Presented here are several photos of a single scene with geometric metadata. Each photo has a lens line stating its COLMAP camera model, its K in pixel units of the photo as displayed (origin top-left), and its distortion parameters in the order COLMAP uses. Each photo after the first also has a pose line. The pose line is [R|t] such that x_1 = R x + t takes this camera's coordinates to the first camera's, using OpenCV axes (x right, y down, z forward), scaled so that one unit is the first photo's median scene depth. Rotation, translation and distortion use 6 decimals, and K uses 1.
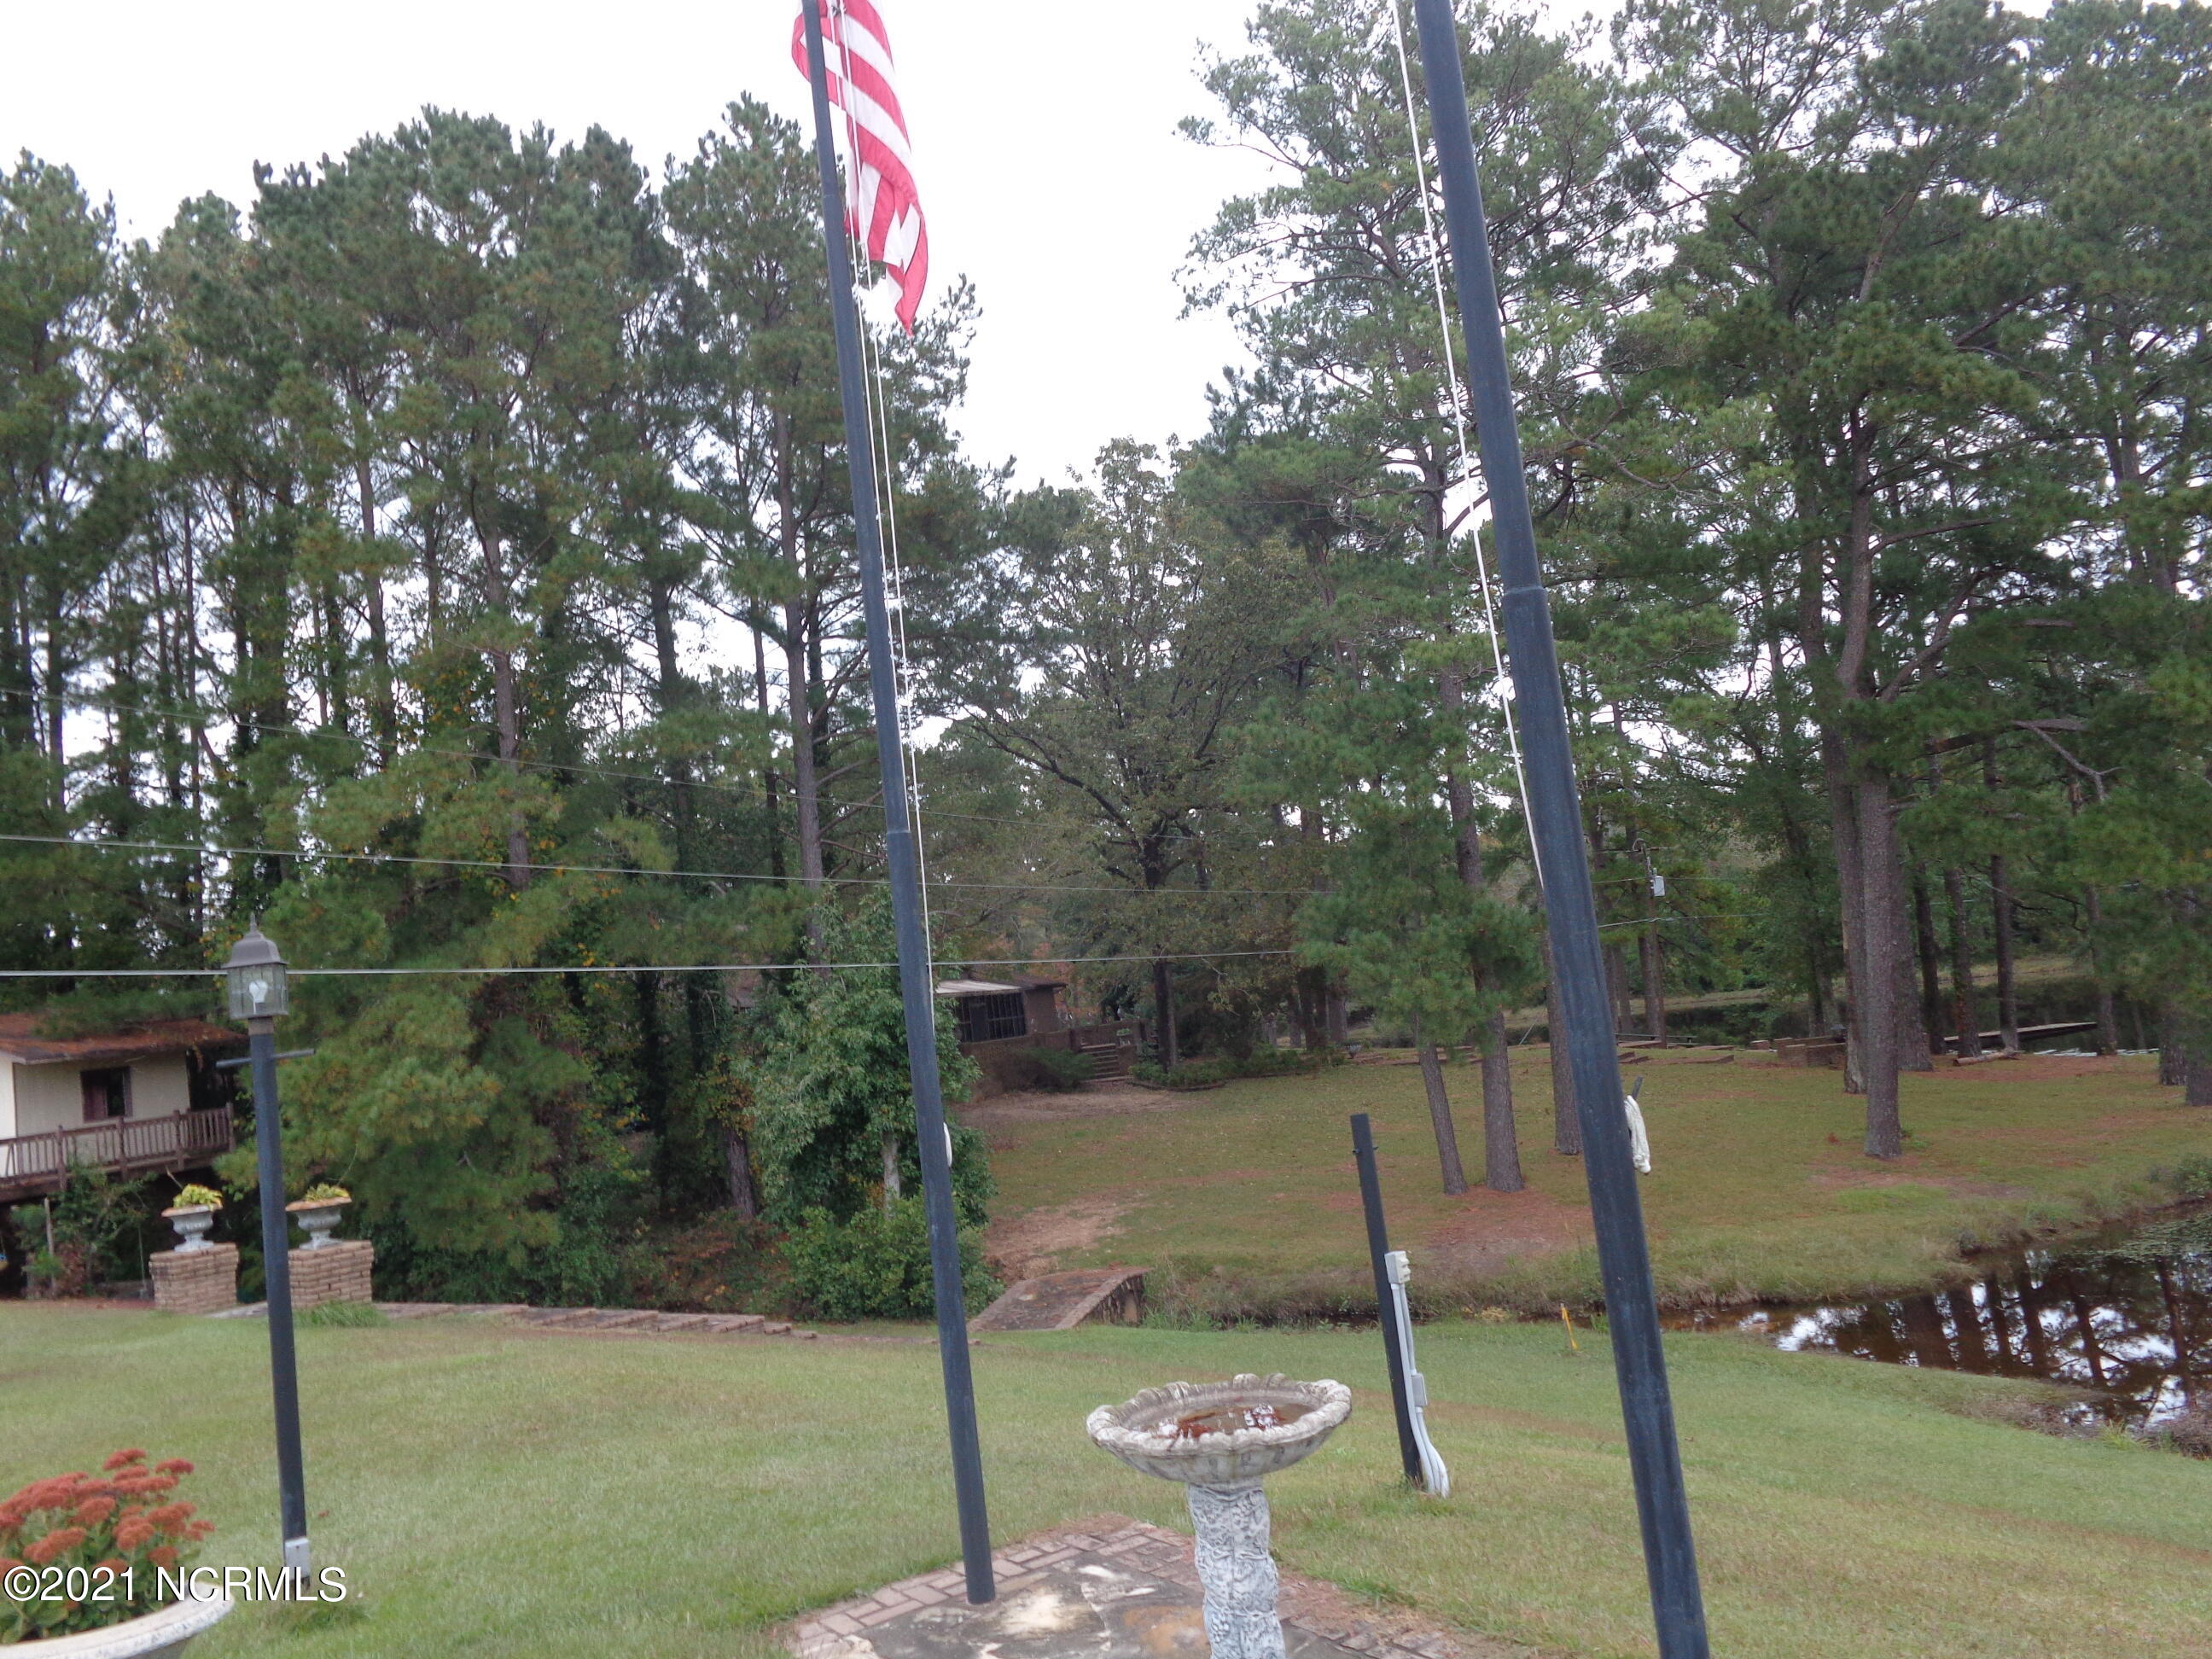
lens RADIAL K [[1654.3, 0, 1117.5], [0, 1654.3, 814.1], [0, 0, 1]] dist [-0.005163, 0.002358]
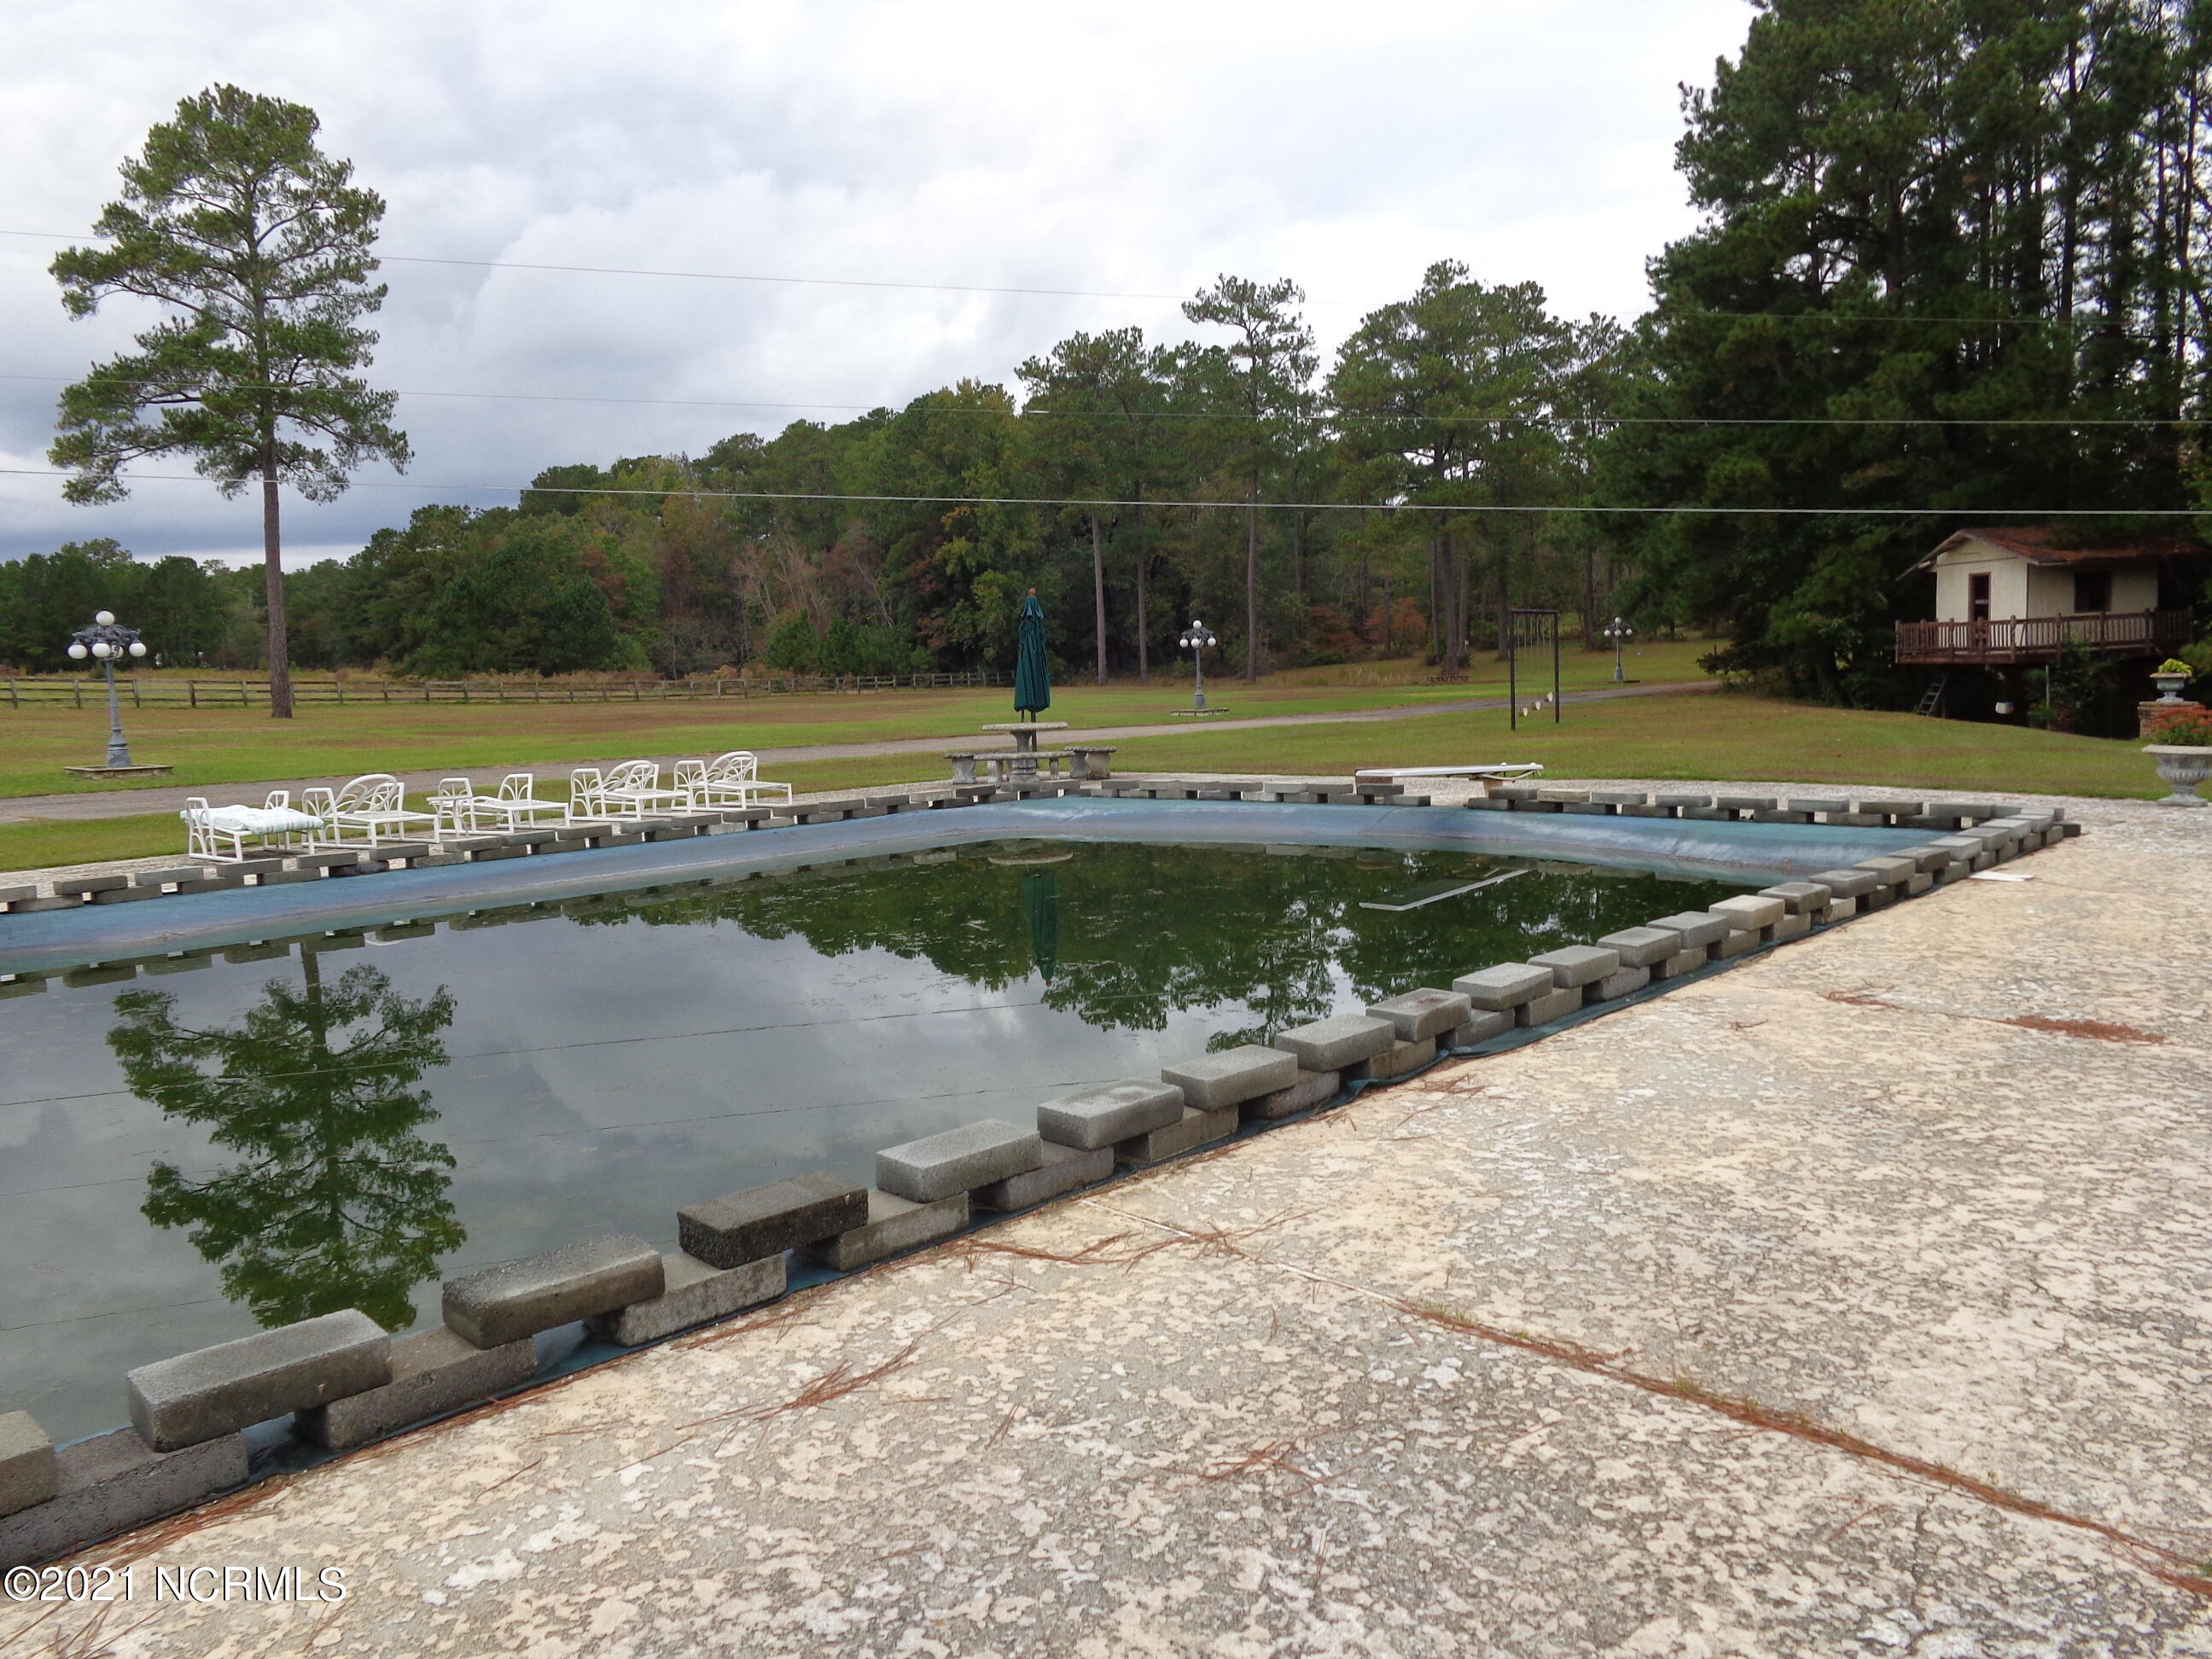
lens RADIAL K [[1654.3, 0, 1110.9], [0, 1654.3, 822.4], [0, 0, 1]] dist [-0.005163, 0.002358]
pose [[0.493958, 0.186255, -0.849302, 0.158374], [0.078025, 0.963351, 0.256646, -0.054642], [0.865978, -0.193039, 0.461323, -0.334101]]
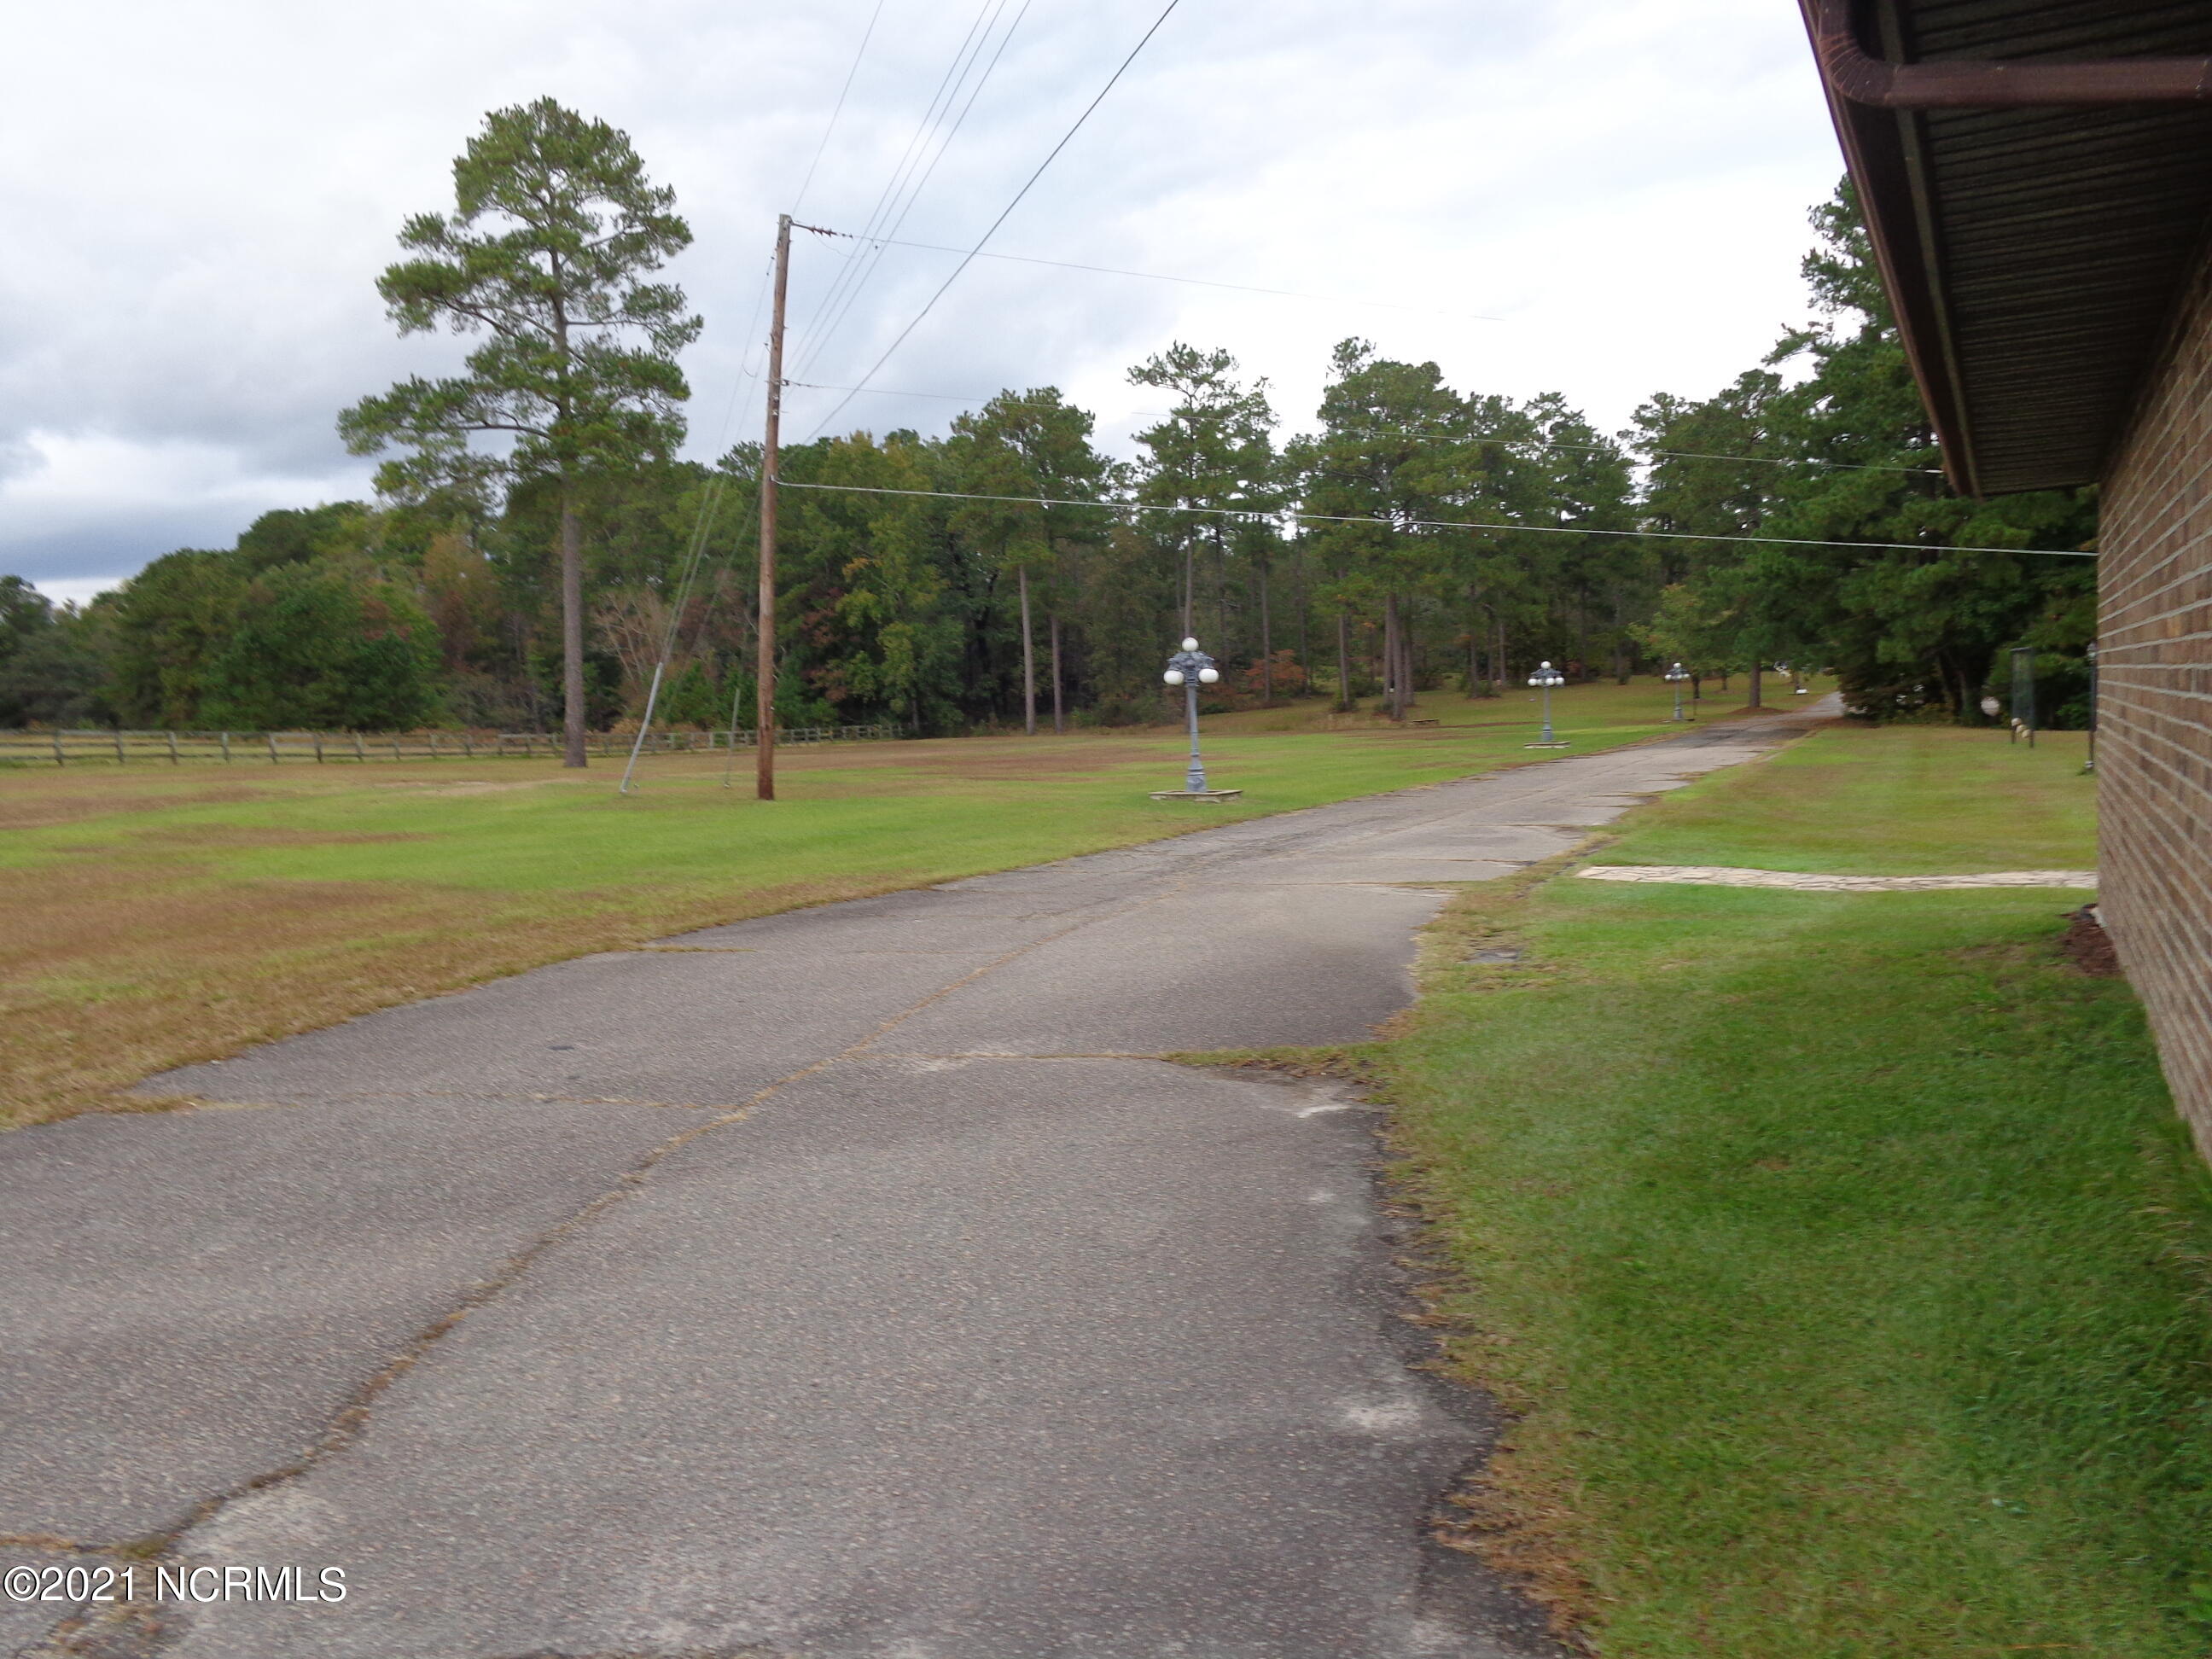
lens RADIAL K [[1654.3, 0, 1111.5], [0, 1654.3, 831.7], [0, 0, 1]] dist [-0.005163, 0.002358]
pose [[0.704190, 0.144541, -0.695143, -0.318296], [0.041560, 0.968989, 0.243583, -0.101429], [0.708794, -0.200419, 0.676345, -1.102207]]
